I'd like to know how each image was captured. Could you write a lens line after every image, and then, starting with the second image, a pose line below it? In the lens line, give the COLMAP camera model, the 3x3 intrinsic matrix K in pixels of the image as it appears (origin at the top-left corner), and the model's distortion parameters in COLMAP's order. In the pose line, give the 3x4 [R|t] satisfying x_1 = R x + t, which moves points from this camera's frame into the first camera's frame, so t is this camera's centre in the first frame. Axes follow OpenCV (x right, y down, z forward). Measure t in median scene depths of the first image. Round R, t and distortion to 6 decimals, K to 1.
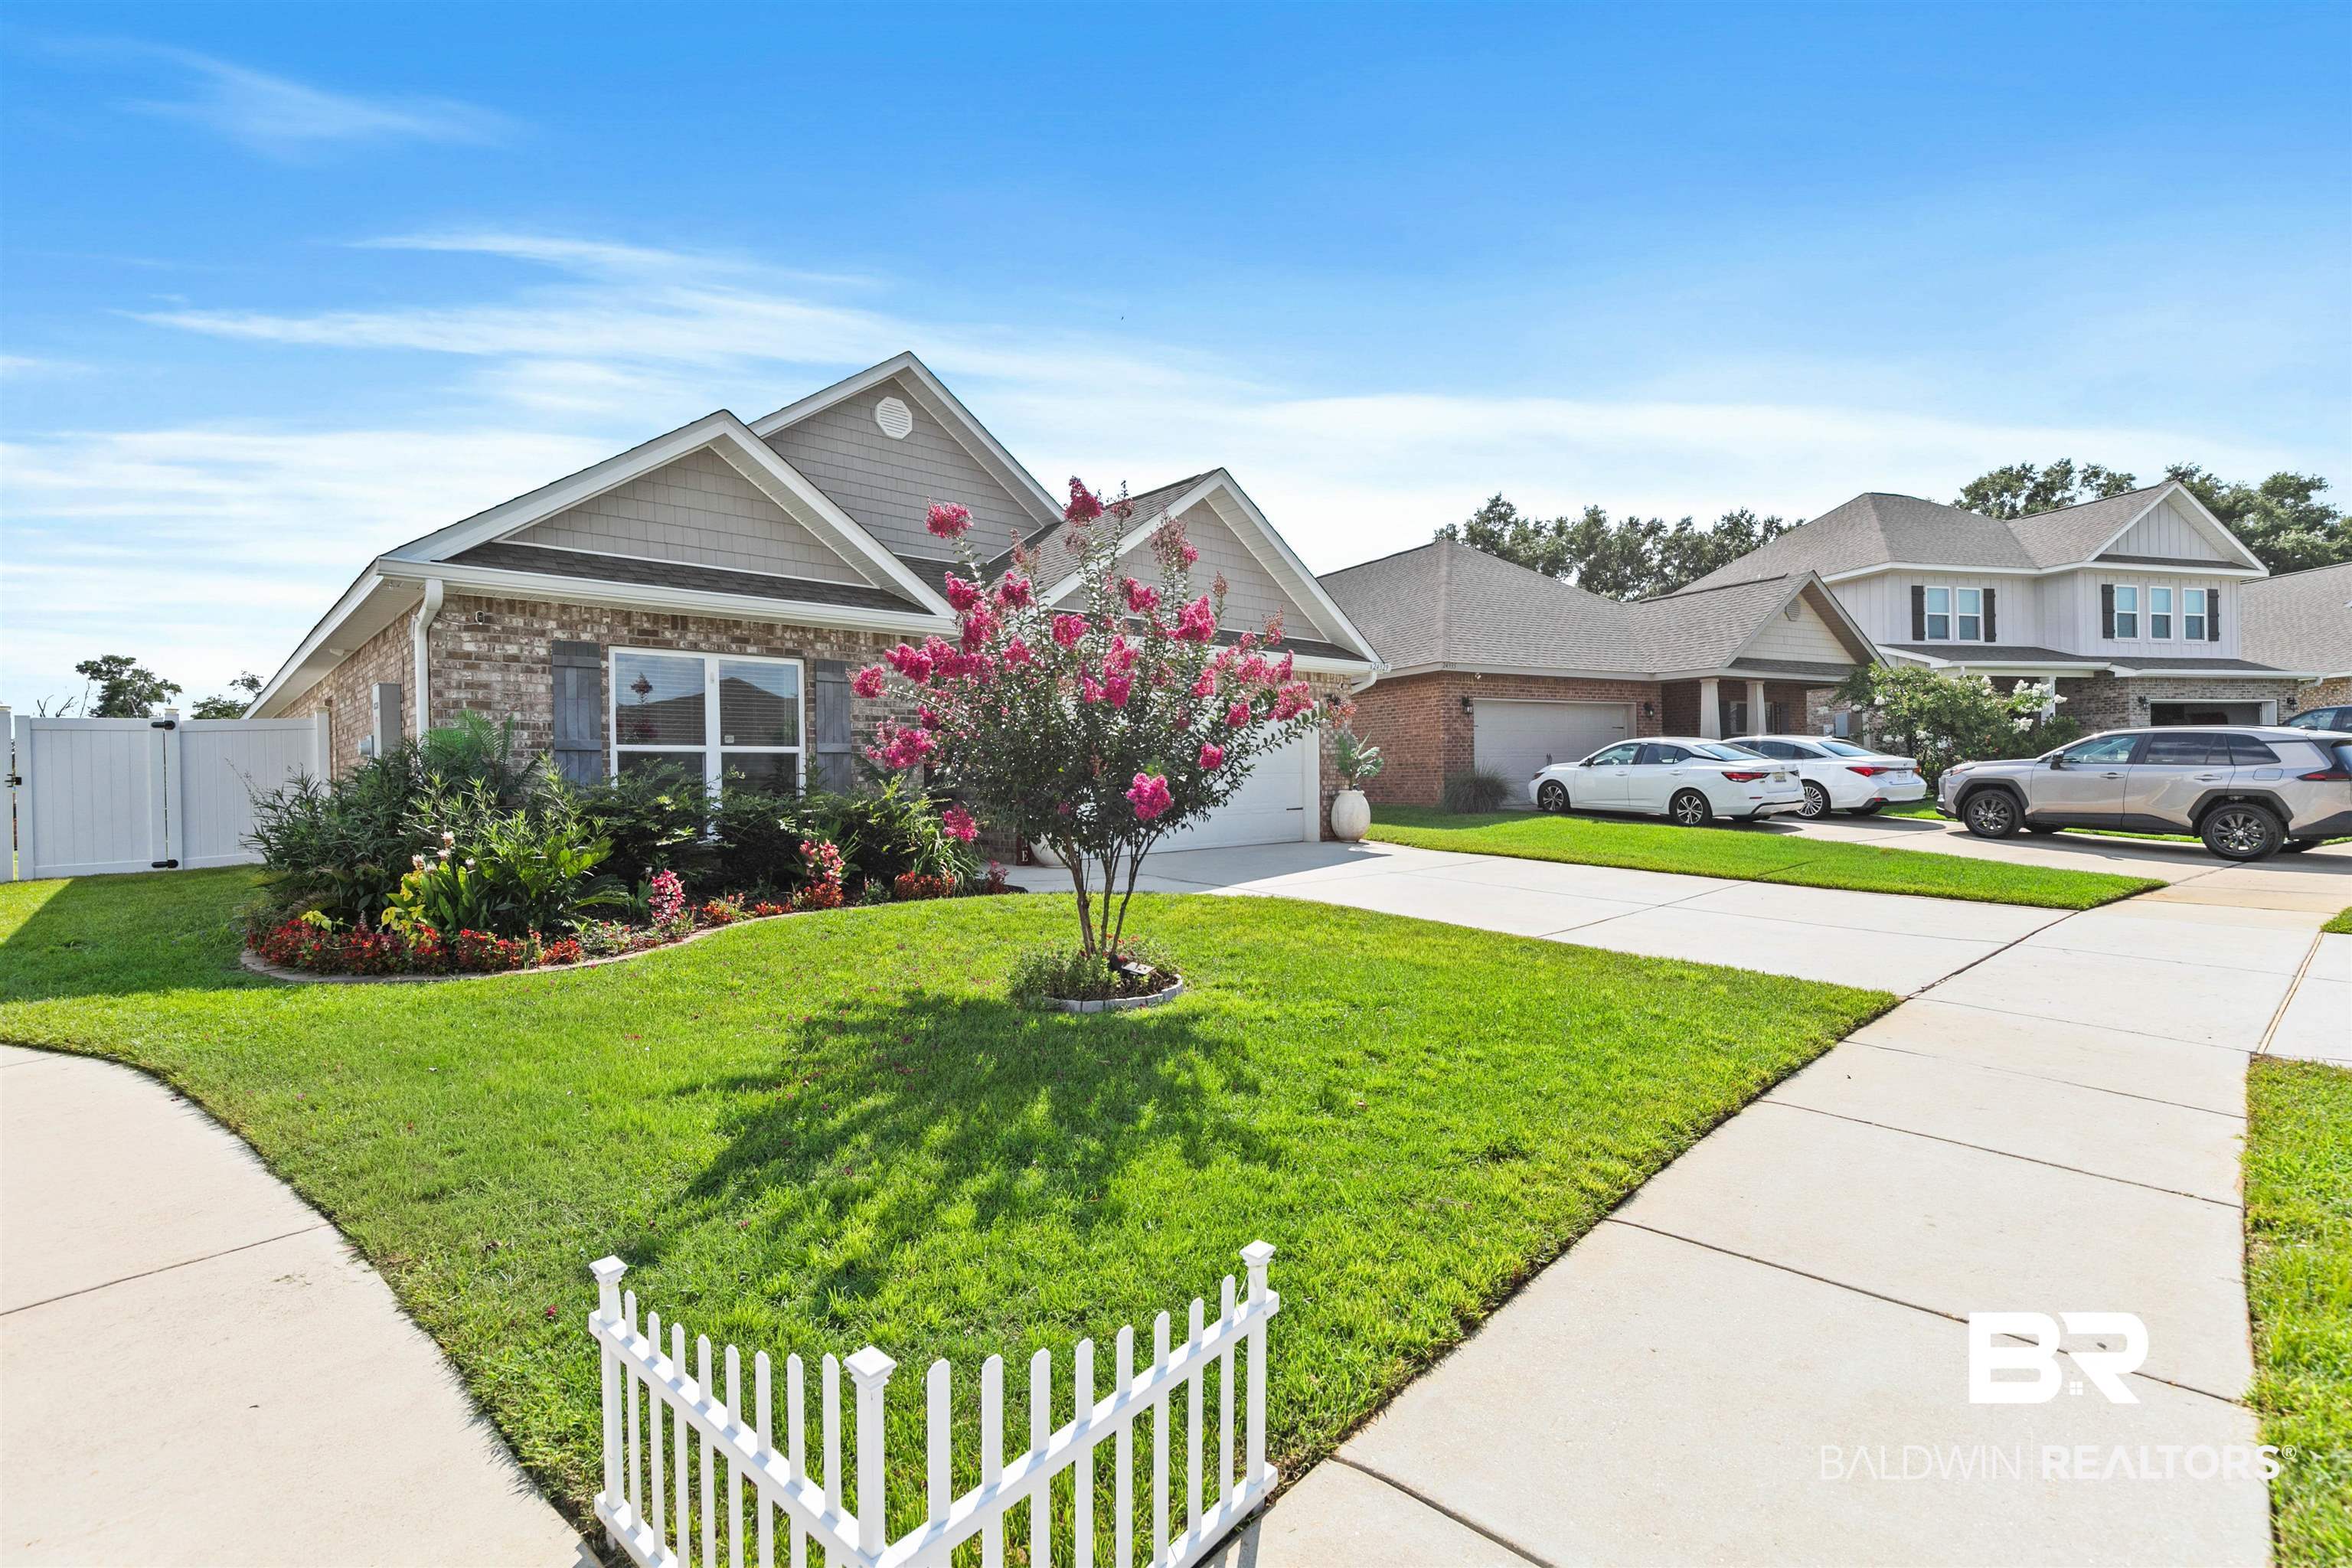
lens RADIAL K [[1068.0, 0, 1169.4], [0, 1068.0, 789.4], [0, 0, 1]] dist [0.013222, -0.000527]
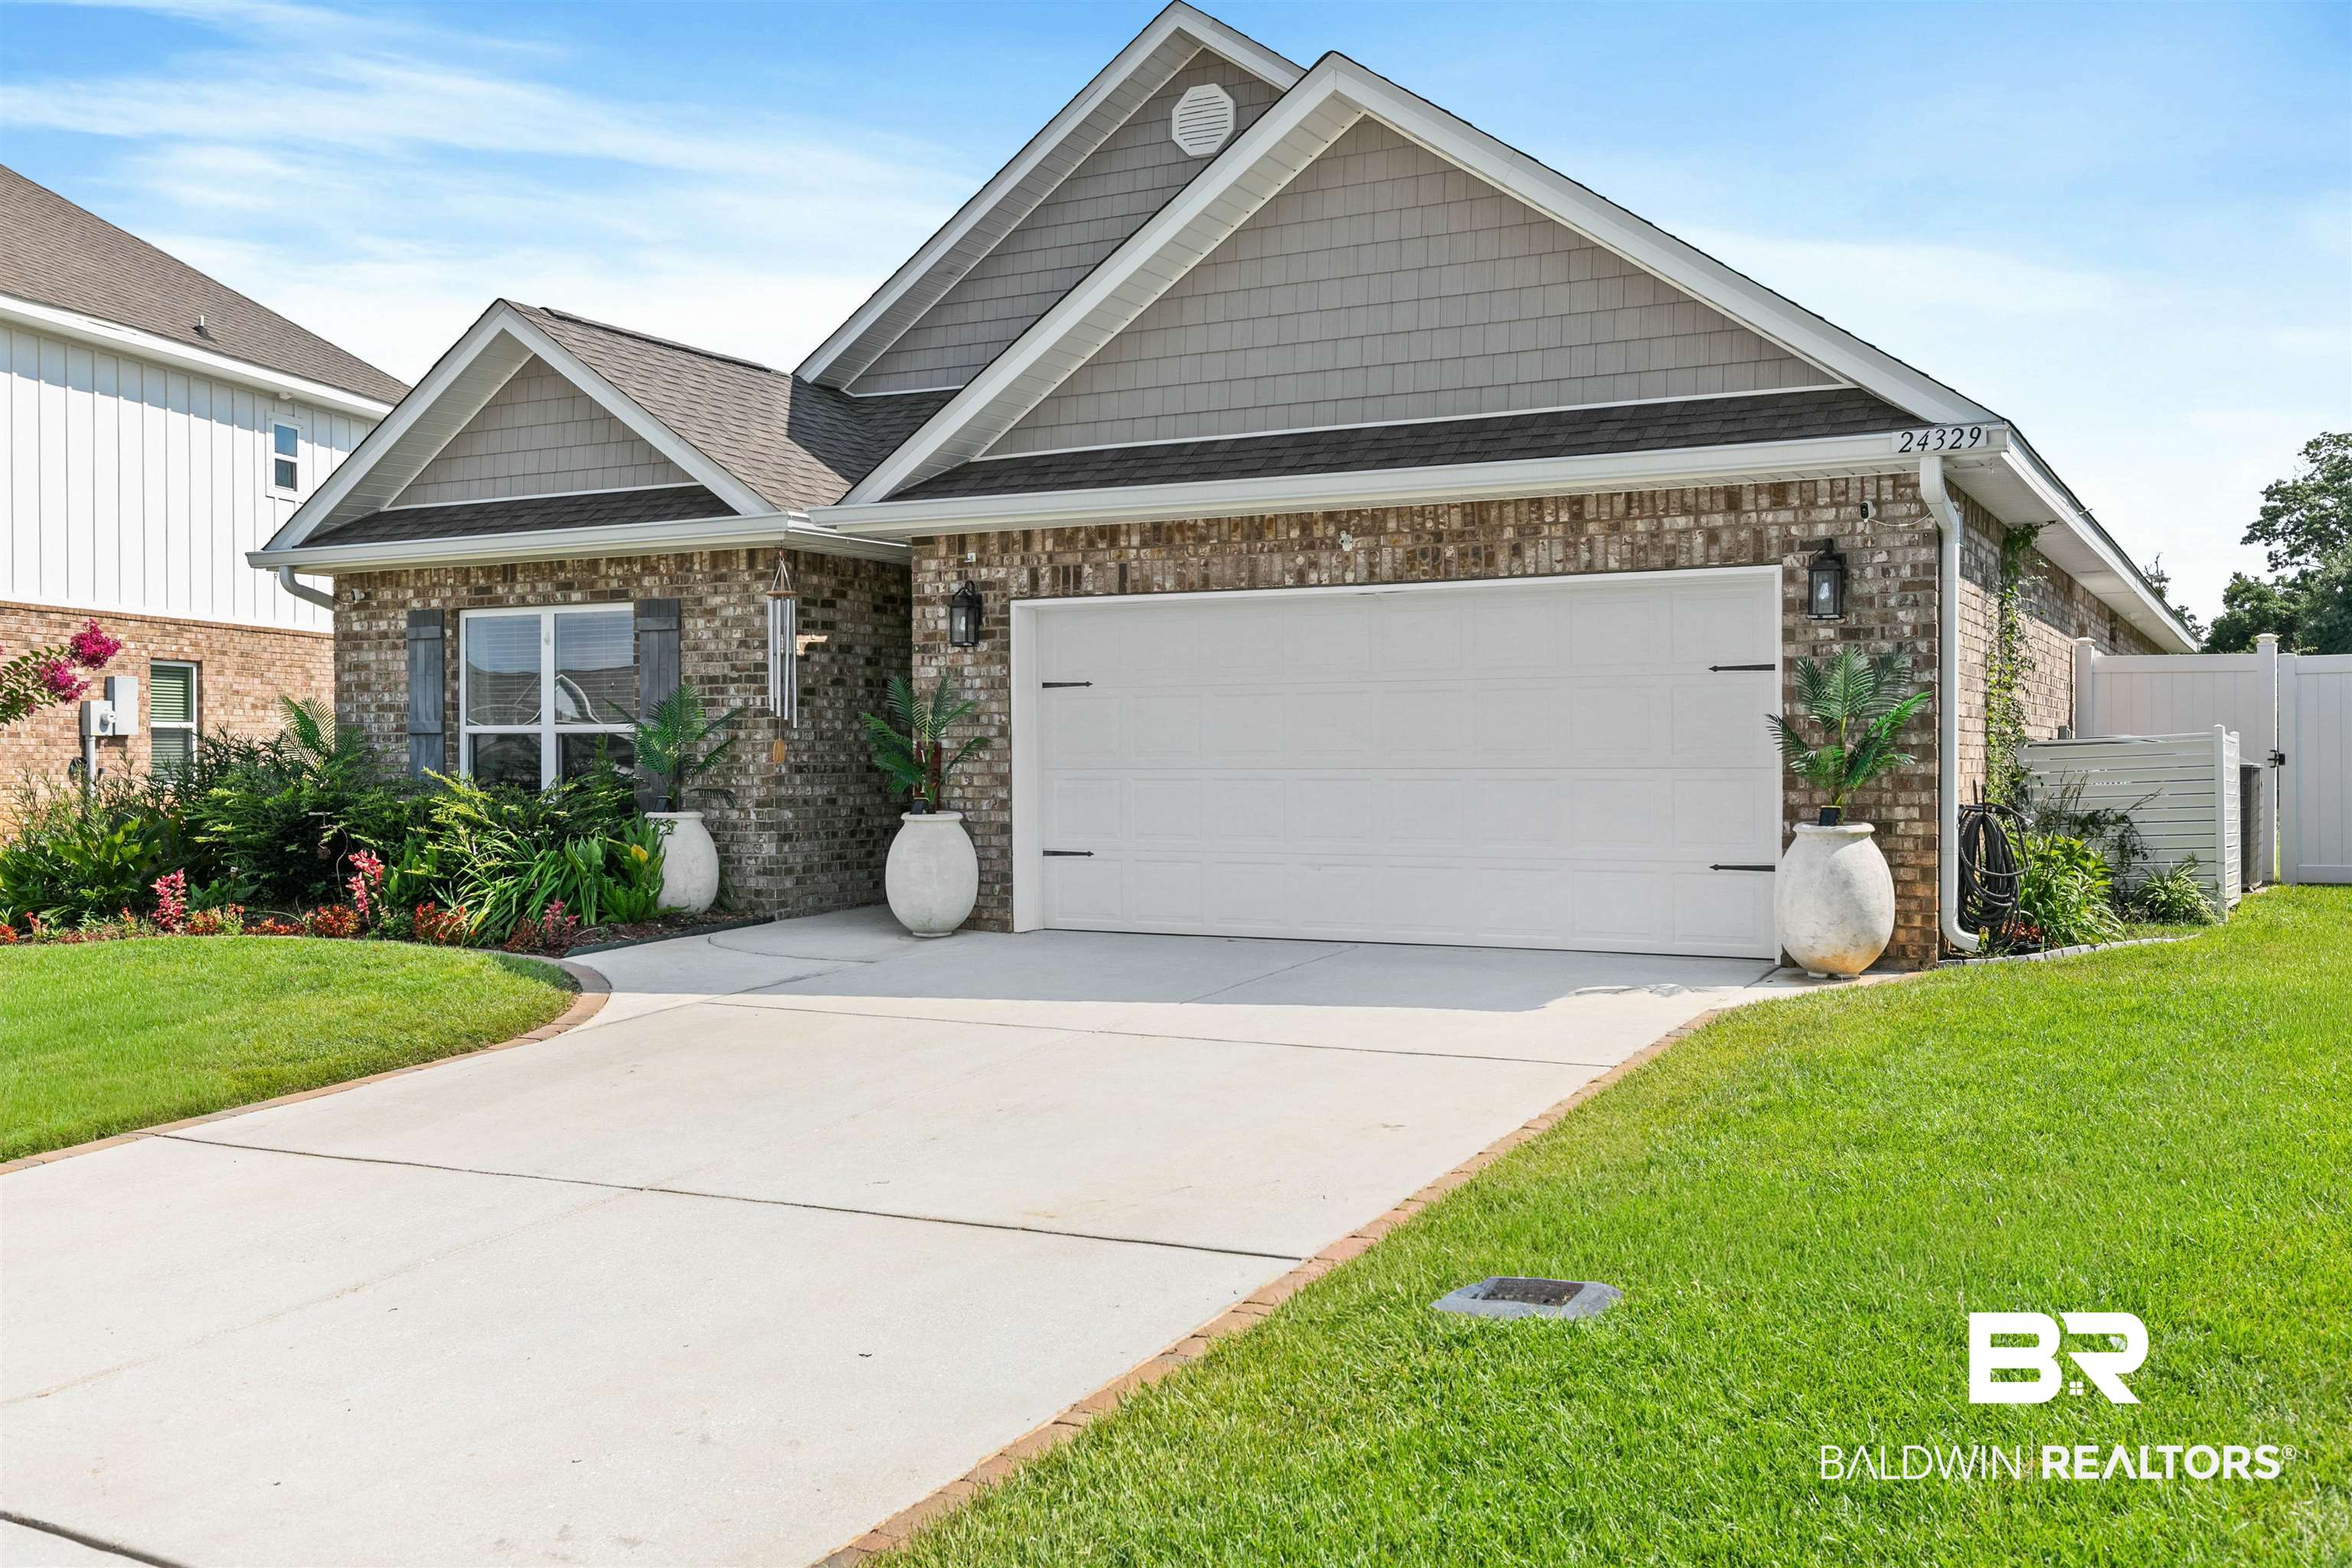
lens RADIAL K [[2084.6, 0, 1174.7], [0, 2084.6, 767.3], [0, 0, 1]] dist [0.013873, 0.001344]
pose [[0.320017, 0.022089, -0.947154, 1.095138], [-0.009224, 0.999753, 0.020199, -0.042289], [0.947367, 0.002272, 0.320142, 0.892324]]
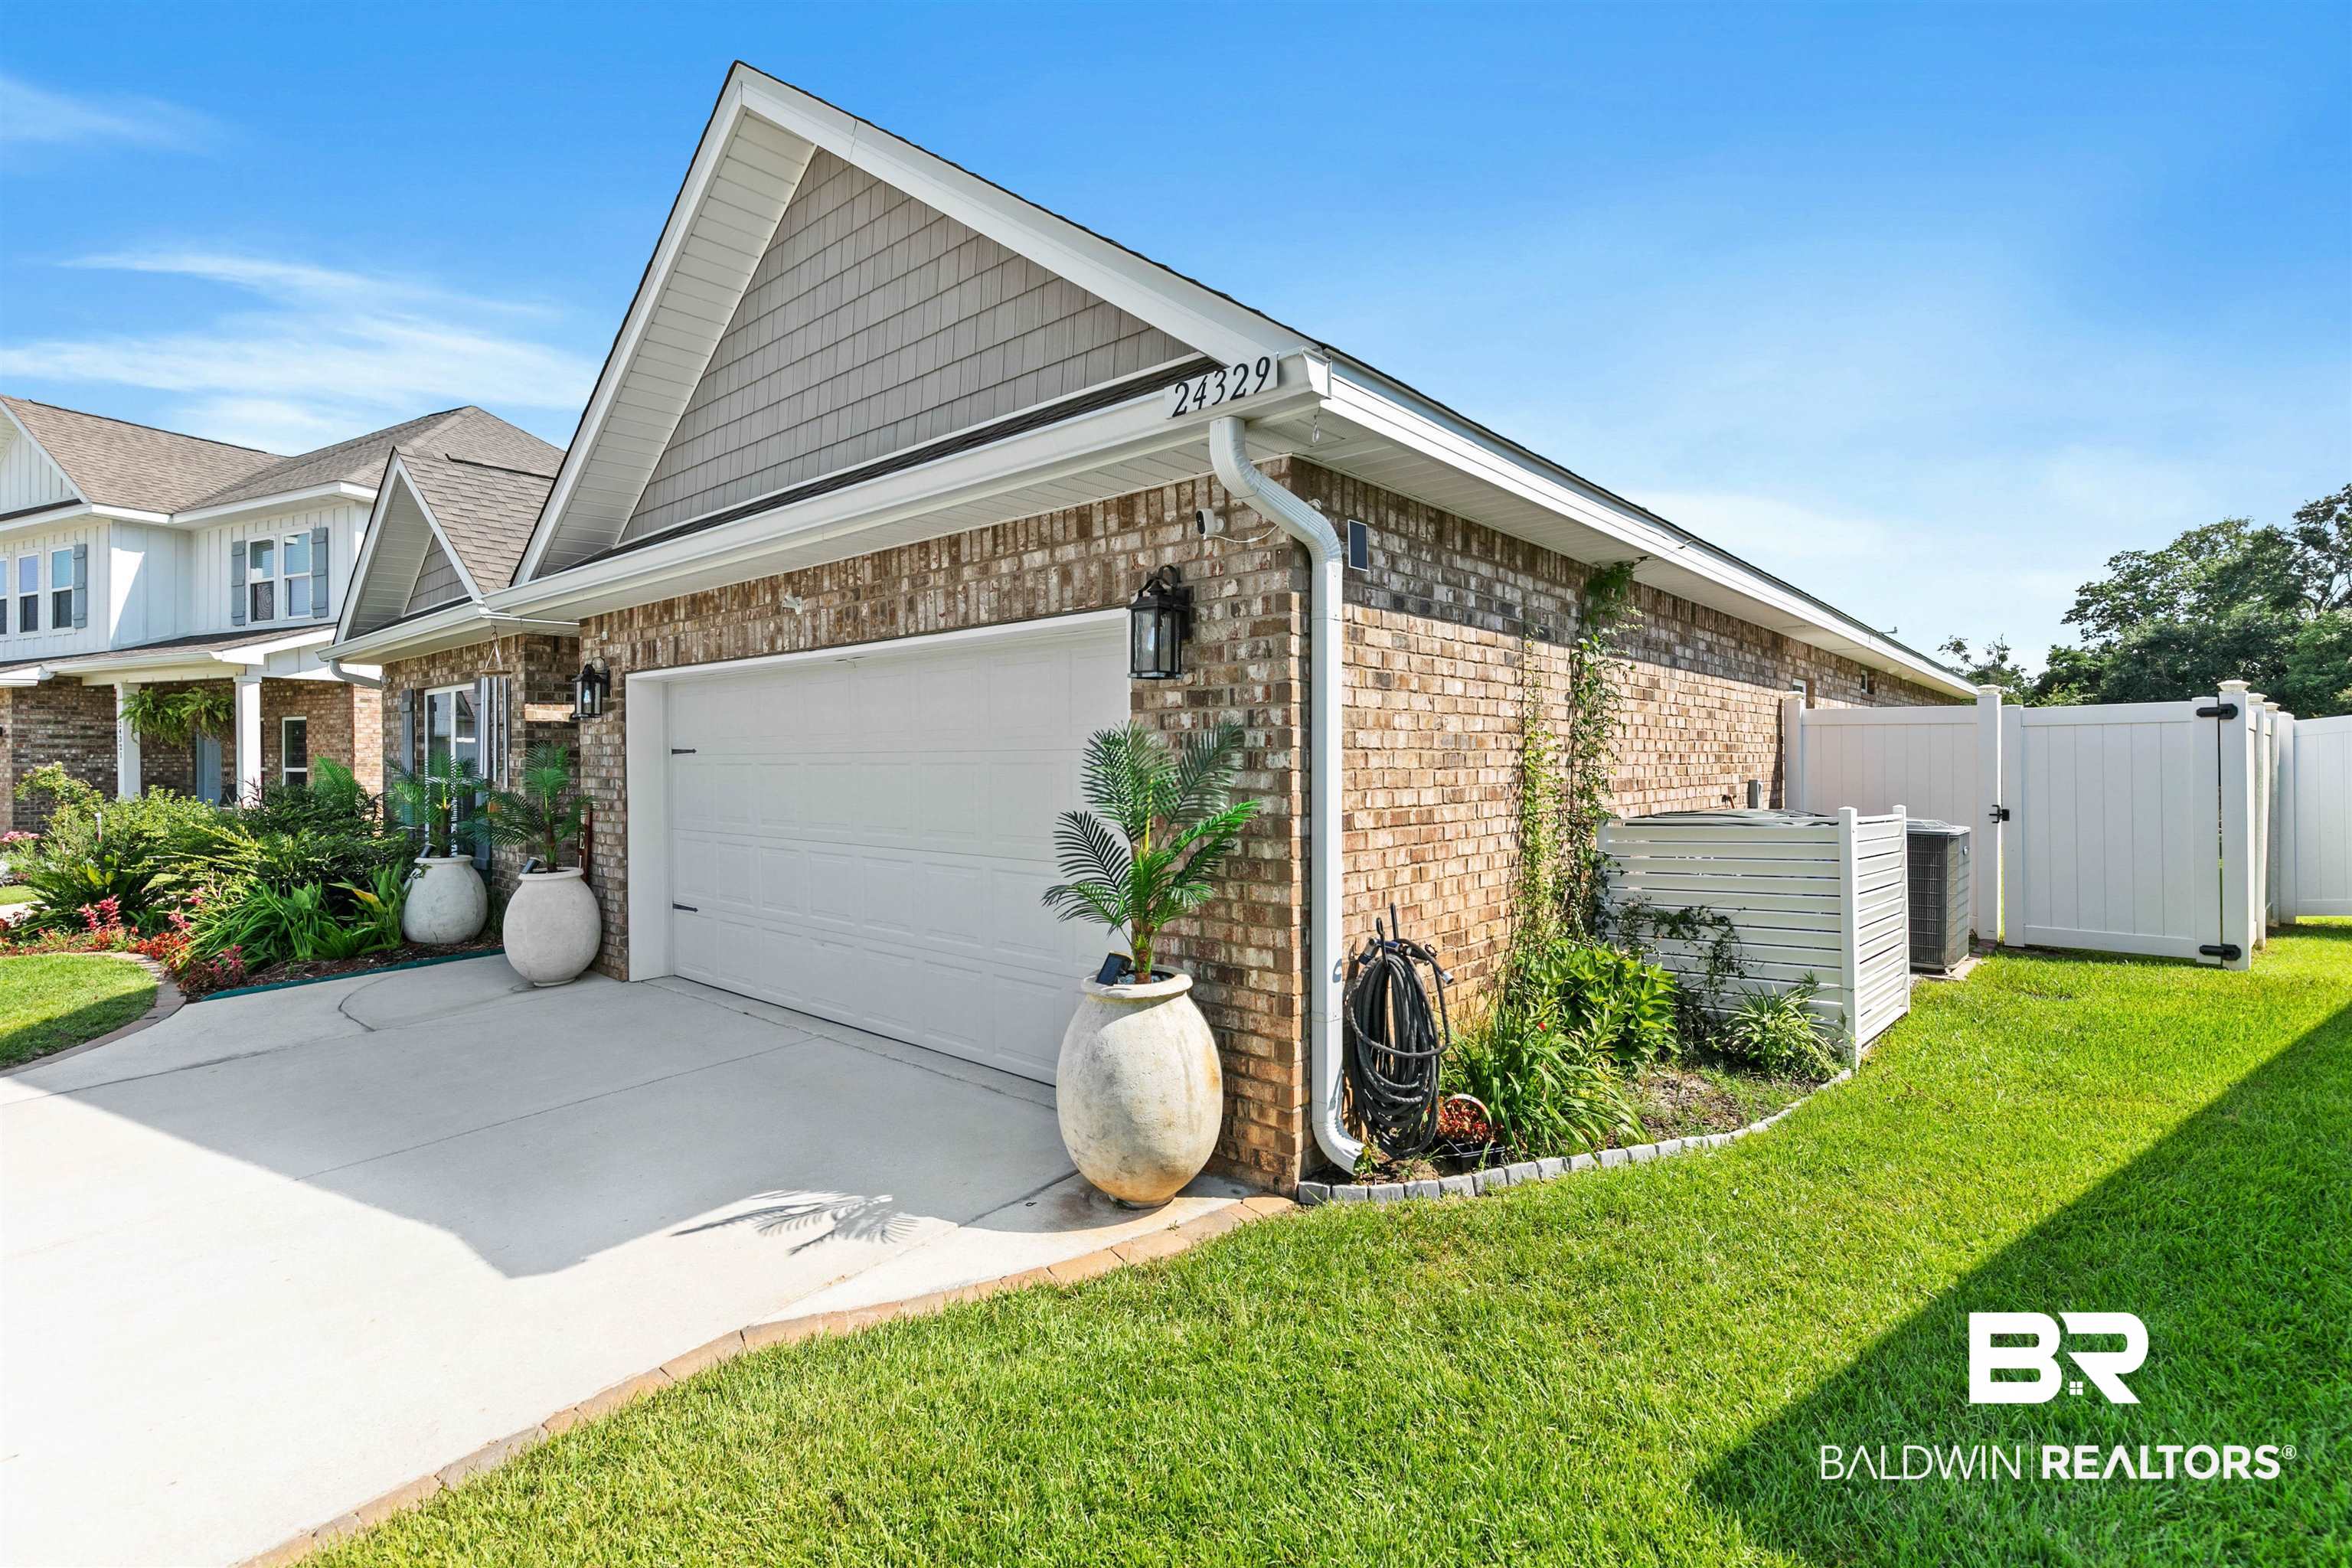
lens RADIAL K [[1064.6, 0, 1173.2], [0, 1064.6, 758.9], [0, 0, 1]] dist [0.012841, -0.001233]
pose [[0.098797, 0.019157, -0.994923, 0.604104], [-0.004088, 0.999814, 0.018845, -0.075747], [0.995099, 0.002205, 0.098857, 1.483605]]
